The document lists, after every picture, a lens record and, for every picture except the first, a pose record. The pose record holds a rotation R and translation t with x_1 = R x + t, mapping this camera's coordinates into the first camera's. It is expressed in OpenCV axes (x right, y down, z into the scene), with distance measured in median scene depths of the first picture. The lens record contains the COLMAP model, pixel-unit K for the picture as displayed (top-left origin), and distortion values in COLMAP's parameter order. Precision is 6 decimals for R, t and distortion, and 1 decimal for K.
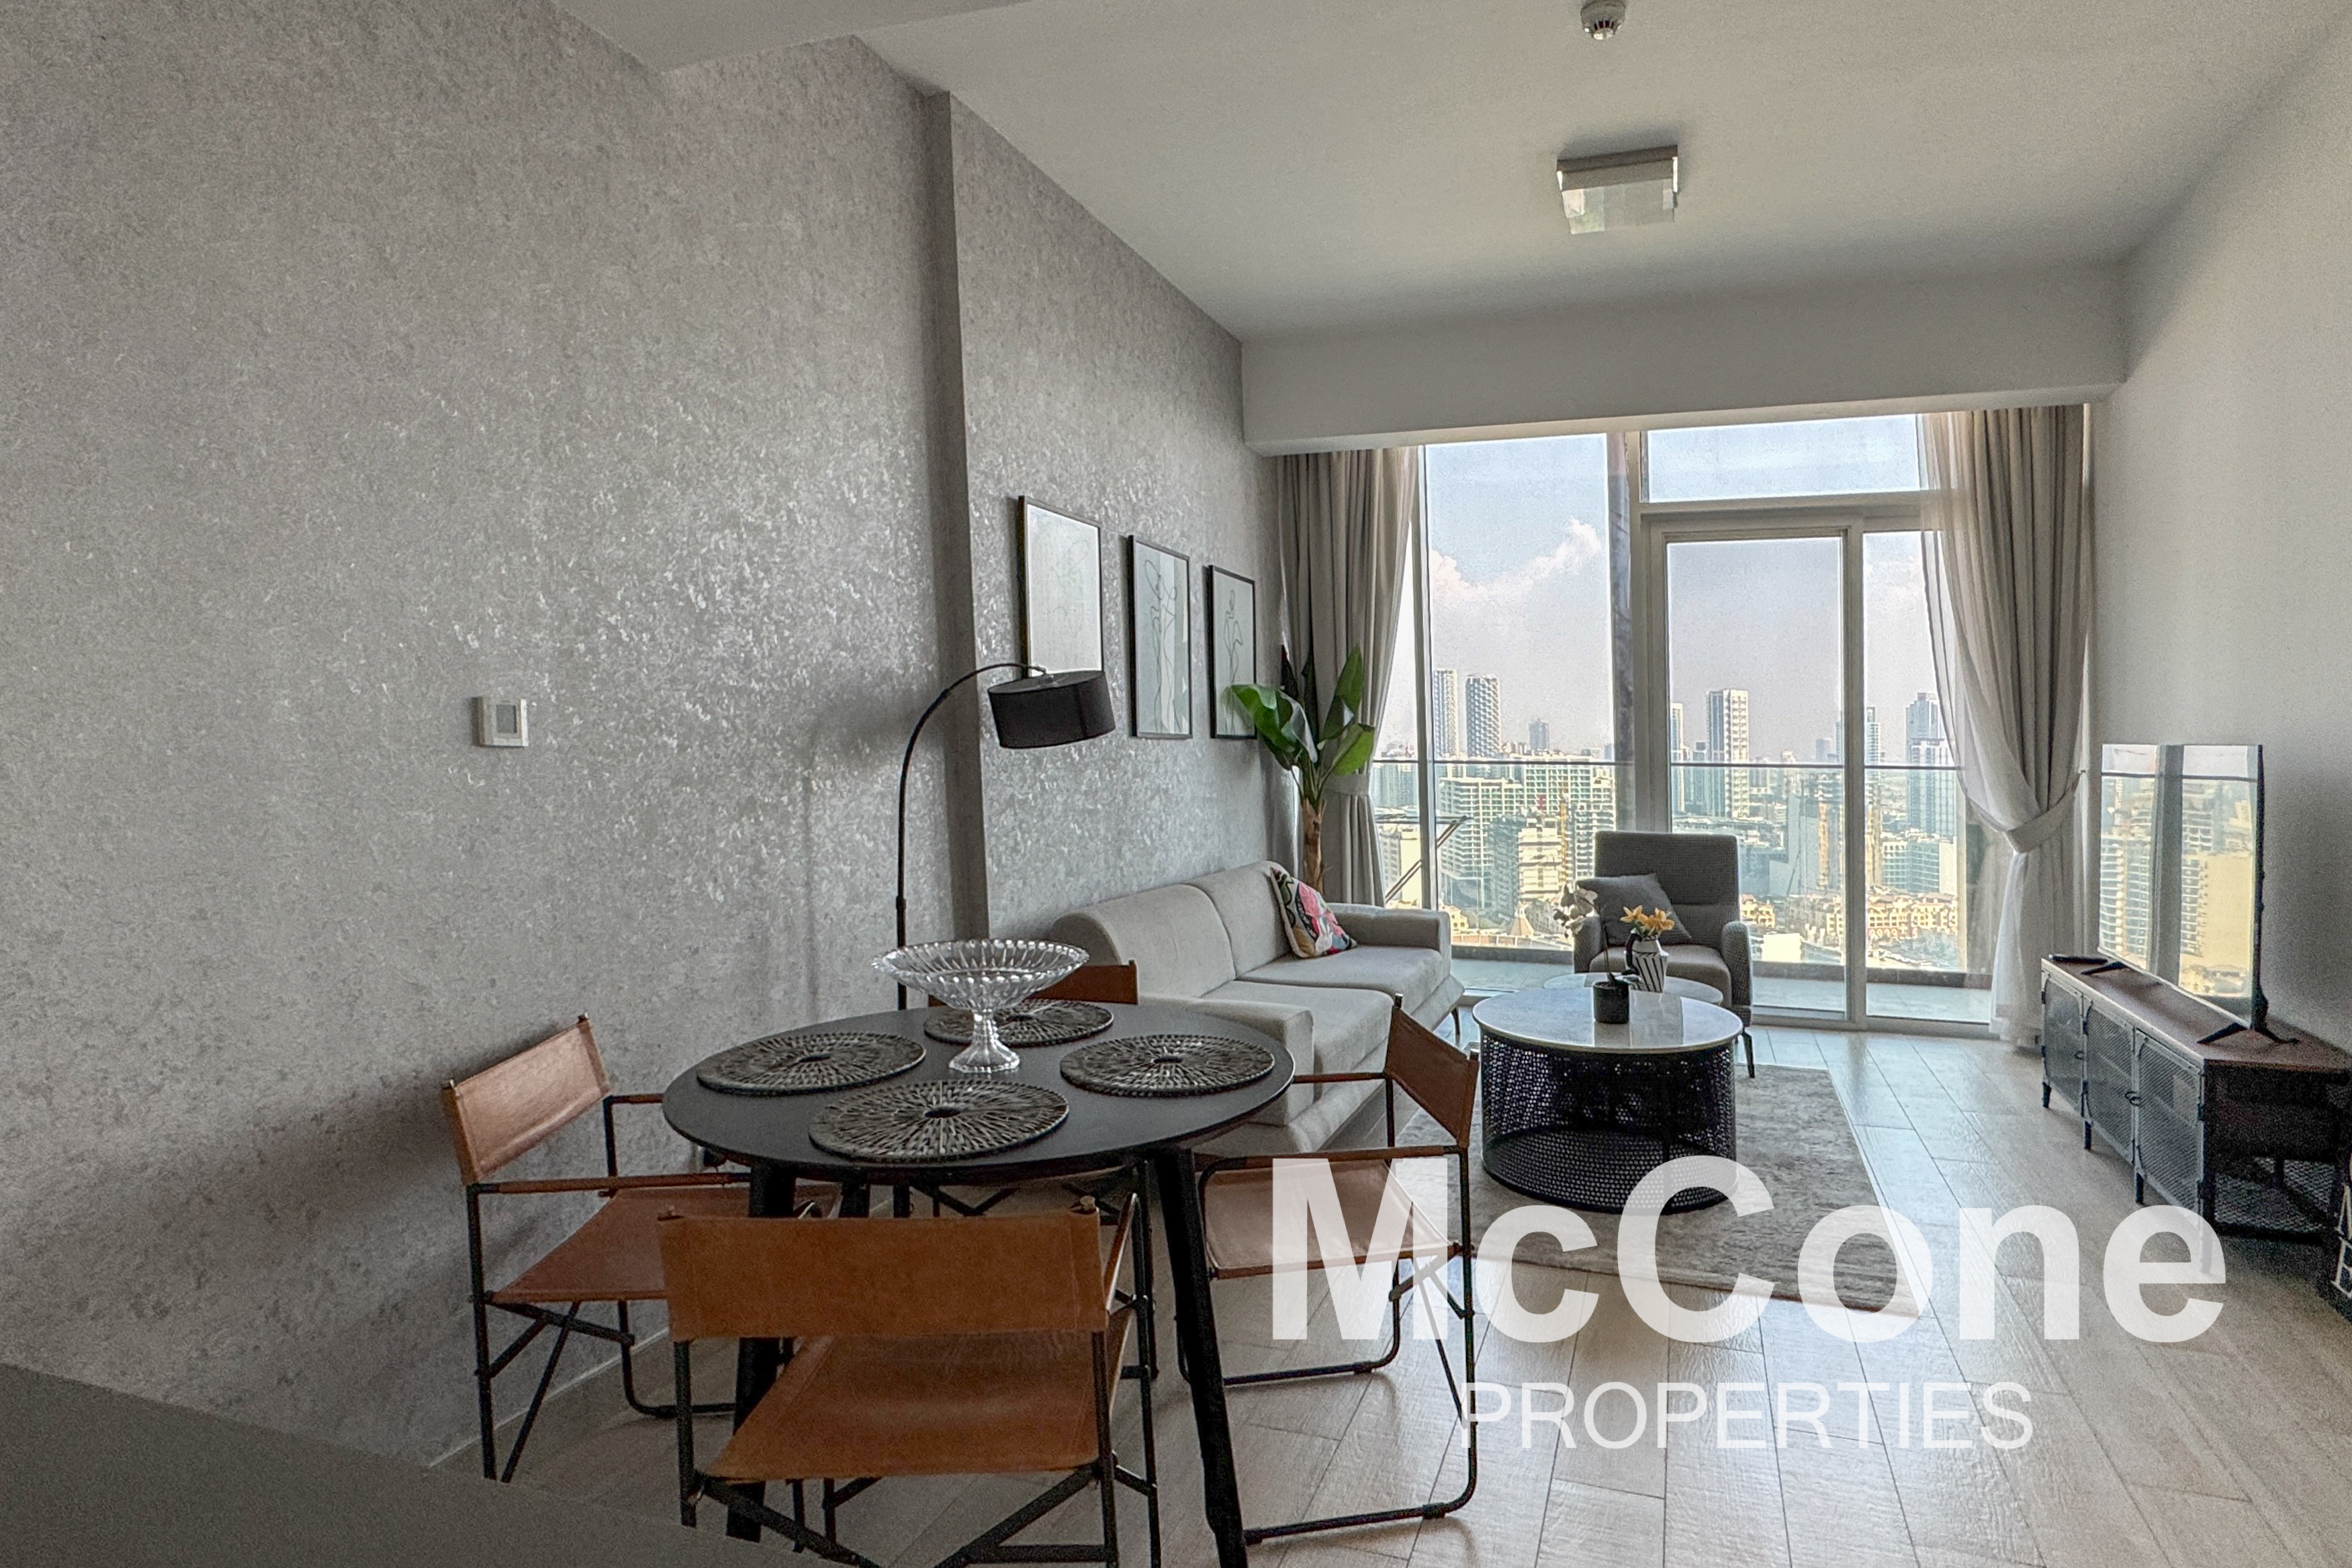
lens RADIAL K [[1209.7, 0, 1290.0], [0, 1209.7, 852.9], [0, 0, 1]] dist [-0.000768, -0.000266]
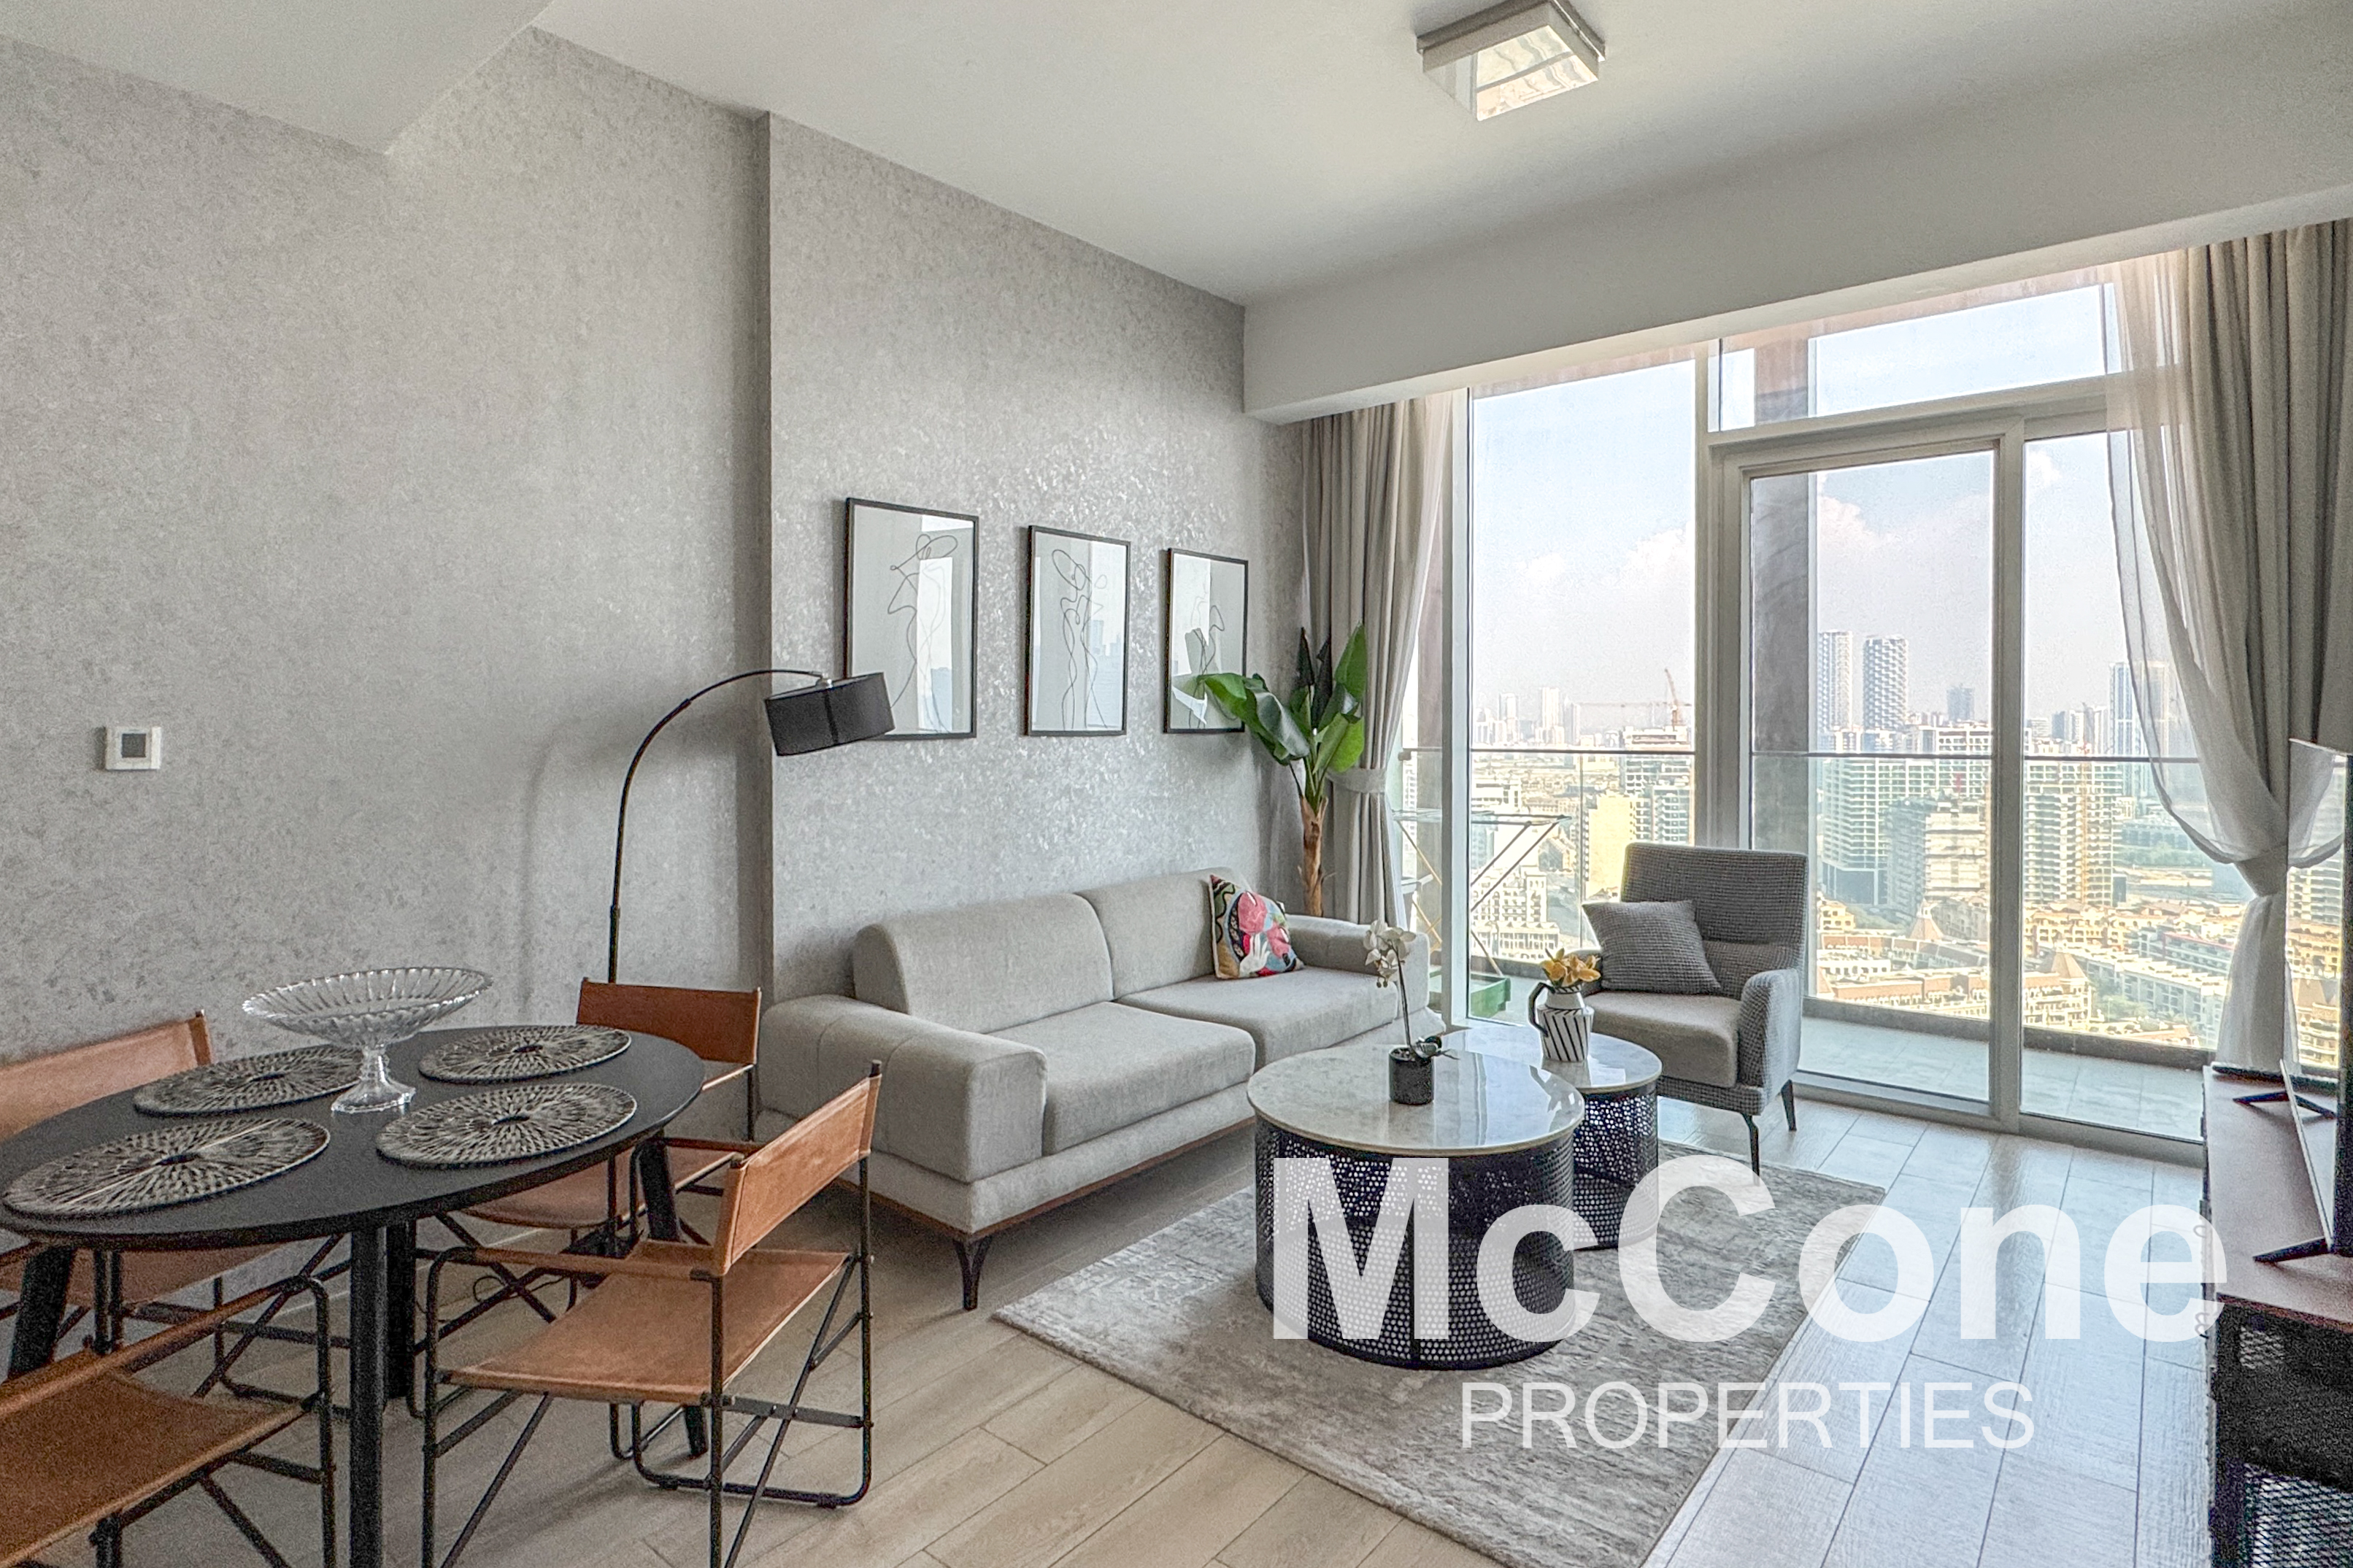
lens RADIAL K [[1201.8, 0, 1146.3], [0, 1201.8, 786.5], [0, 0, 1]] dist [-0.000171, -0.000410]
pose [[0.921794, 0.007594, -0.387607, 0.280583], [-0.021402, 0.999280, -0.031320, -0.024447], [0.387090, 0.037166, 0.921293, 0.144463]]
